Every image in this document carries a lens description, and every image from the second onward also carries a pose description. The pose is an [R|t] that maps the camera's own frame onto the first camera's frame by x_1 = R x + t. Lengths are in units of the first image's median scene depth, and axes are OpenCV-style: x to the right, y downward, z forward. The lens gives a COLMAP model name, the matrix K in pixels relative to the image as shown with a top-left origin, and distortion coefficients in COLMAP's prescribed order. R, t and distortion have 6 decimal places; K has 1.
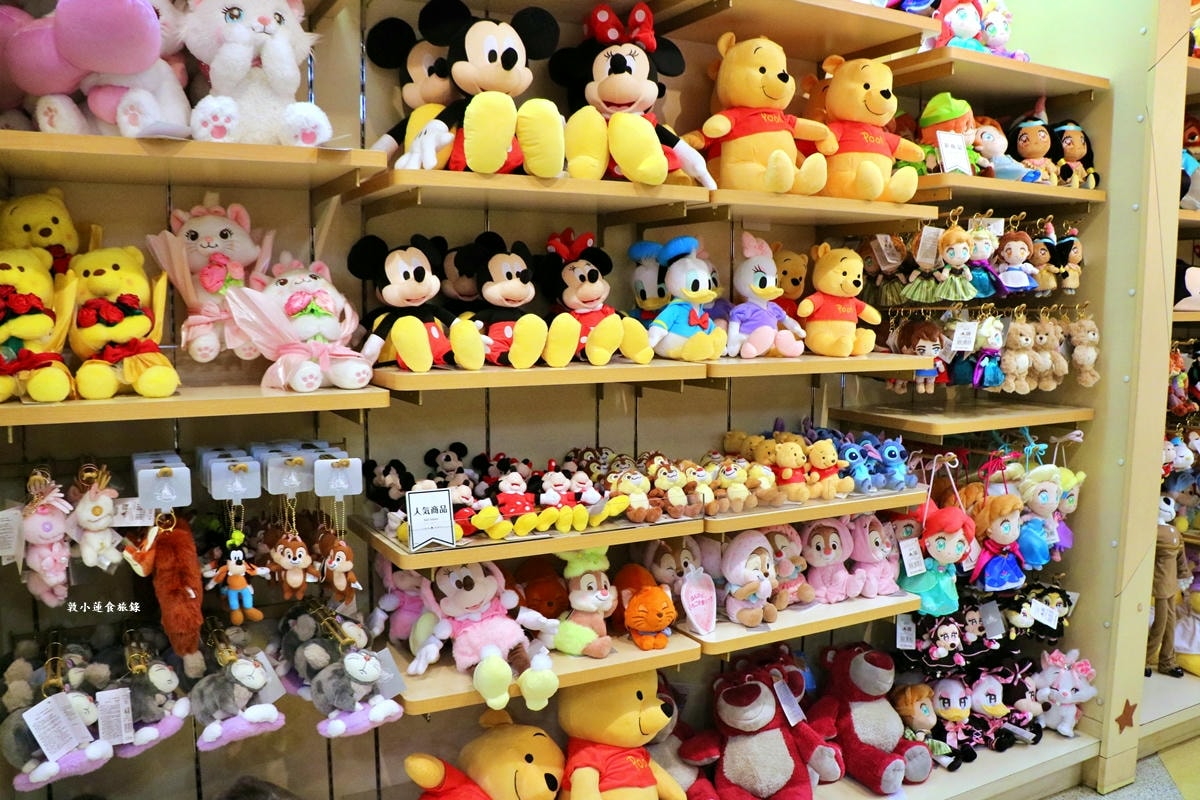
lens RADIAL K [[990.5, 0, 600.0], [0, 990.5, 400.0], [0, 0, 1]] dist [-0.196154, 0.177823]
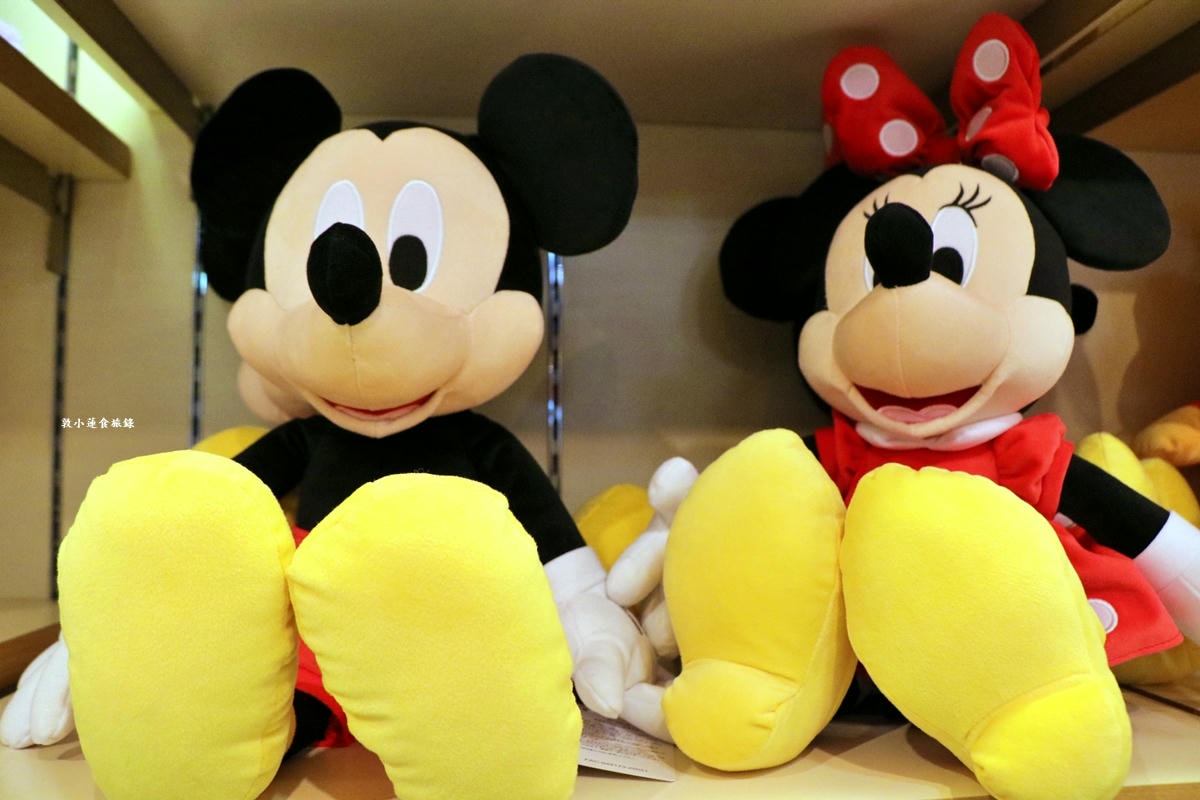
lens RADIAL K [[990.5, 0, 600.0], [0, 990.5, 400.0], [0, 0, 1]] dist [-0.196154, 0.177823]
pose [[0.924458, -0.029063, -0.380175, 0.038792], [-0.030822, 0.988132, -0.150485, -0.257740], [0.380036, 0.150835, 0.912590, 0.722950]]
